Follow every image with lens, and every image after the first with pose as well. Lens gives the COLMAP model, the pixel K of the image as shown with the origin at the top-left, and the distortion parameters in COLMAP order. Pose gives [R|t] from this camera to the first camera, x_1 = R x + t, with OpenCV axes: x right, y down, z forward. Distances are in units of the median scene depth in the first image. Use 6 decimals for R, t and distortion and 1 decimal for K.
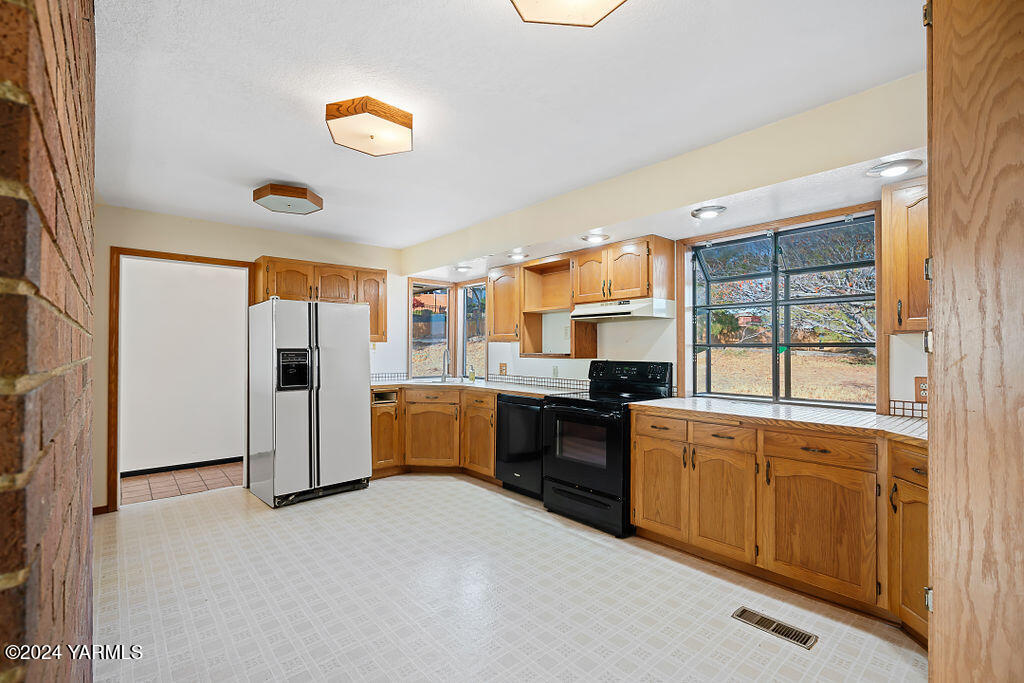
lens RADIAL K [[459.8, 0, 512.0], [0, 459.8, 341.5], [0, 0, 1]] dist [0.000365, 0.000379]
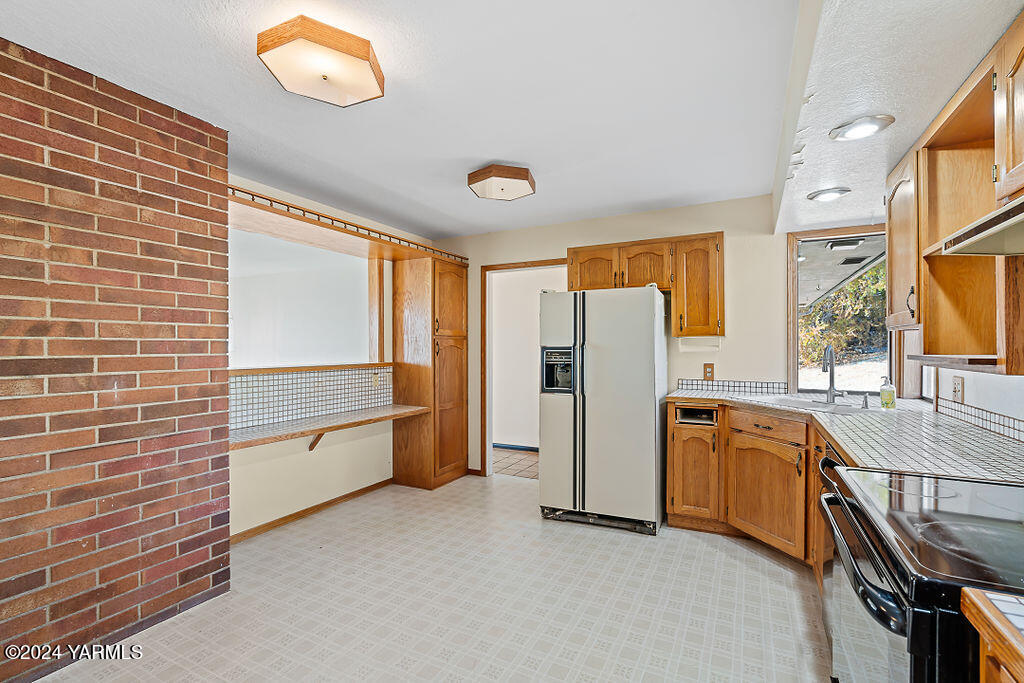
lens RADIAL K [[459.8, 0, 512.0], [0, 459.8, 341.5], [0, 0, 1]] dist [0.000365, 0.000379]
pose [[0.374973, -0.012505, -0.926951, 0.324665], [0.019718, 0.999790, -0.005511, 0.009640], [0.926826, -0.016211, 0.375141, 0.594883]]
